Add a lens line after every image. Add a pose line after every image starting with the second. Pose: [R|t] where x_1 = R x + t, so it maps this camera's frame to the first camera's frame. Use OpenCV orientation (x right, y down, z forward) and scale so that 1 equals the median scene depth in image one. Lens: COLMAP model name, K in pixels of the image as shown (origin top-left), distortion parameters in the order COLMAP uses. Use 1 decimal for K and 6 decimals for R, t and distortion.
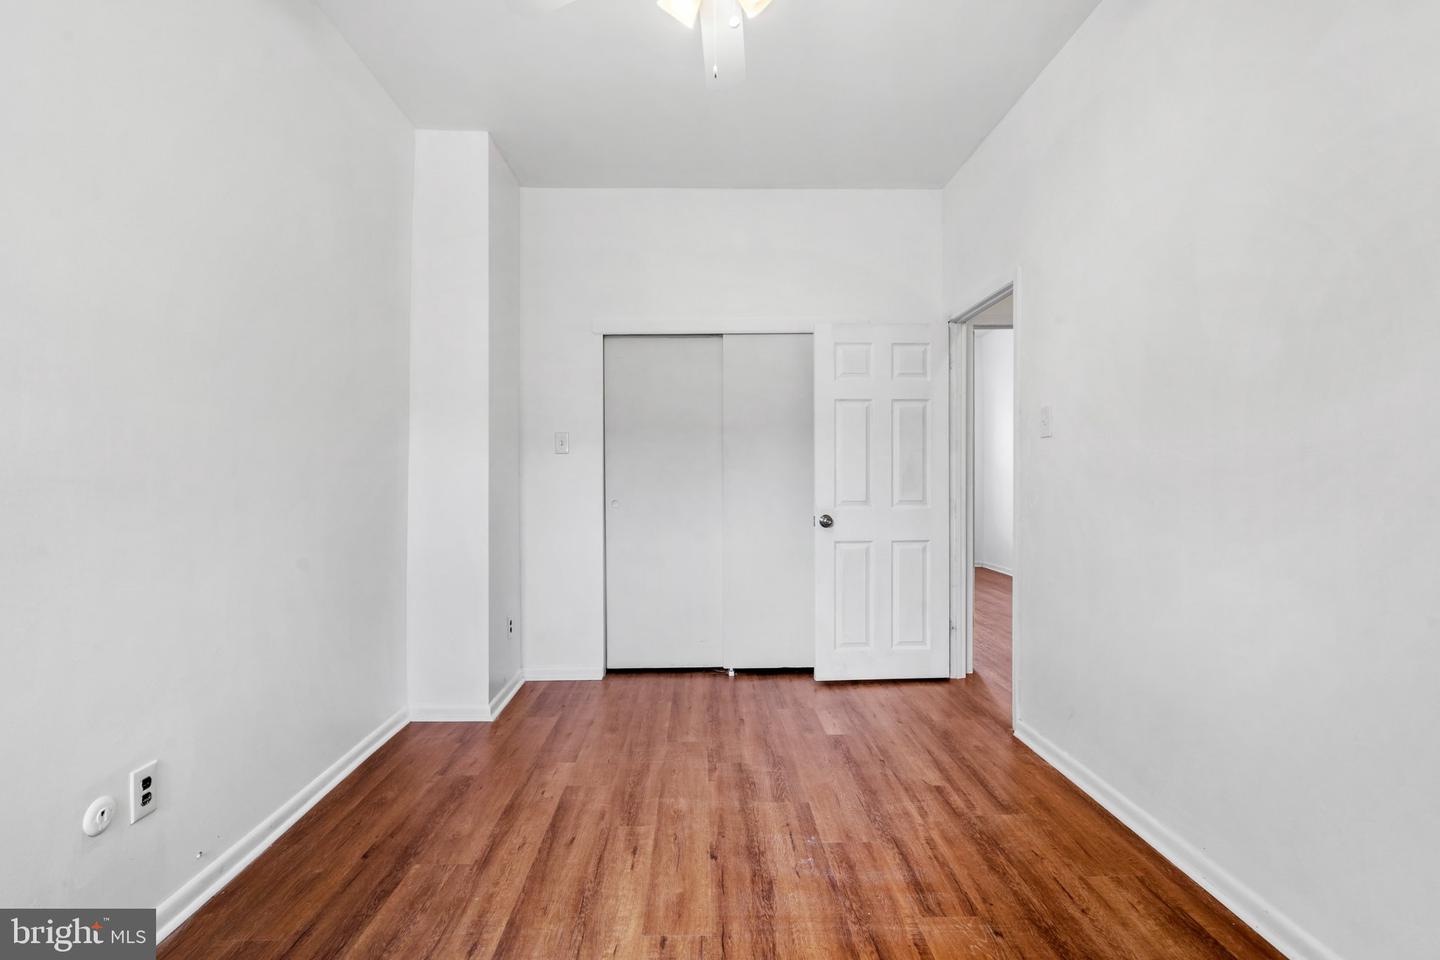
lens RADIAL K [[673.6, 0, 720.1], [0, 673.6, 475.5], [0, 0, 1]] dist [-0.002245, -0.000379]
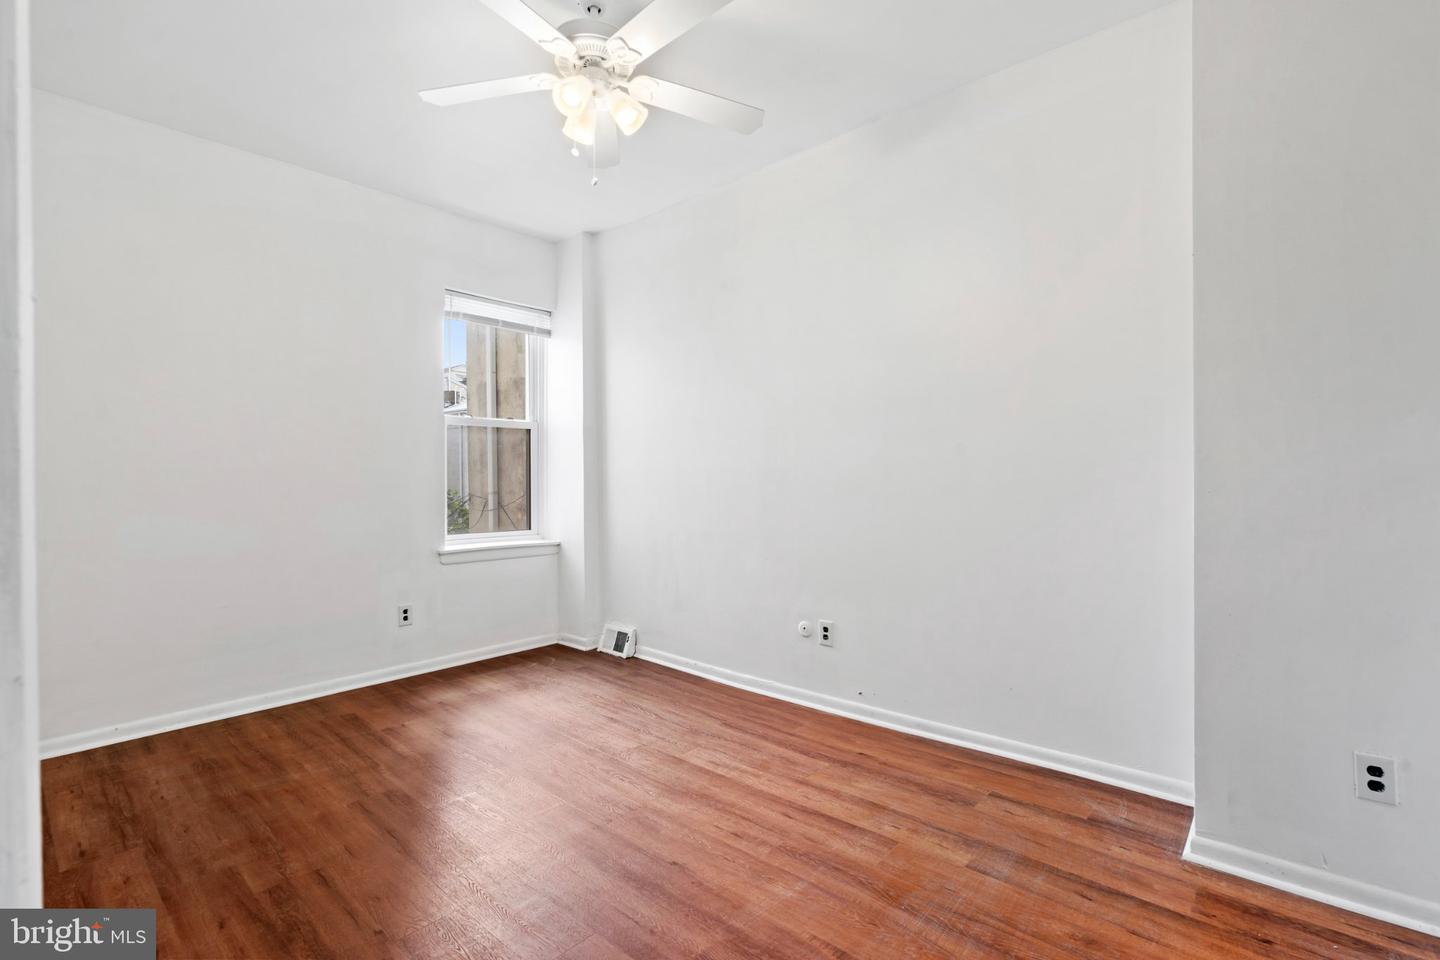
lens RADIAL K [[673.6, 0, 719.2], [0, 673.6, 479.0], [0, 0, 1]] dist [-0.002245, -0.000379]
pose [[-0.702351, 0.007350, -0.711792, 0.644427], [0.012296, 0.999923, -0.001807, 0.003368], [0.711724, -0.010022, -0.702387, 1.746492]]
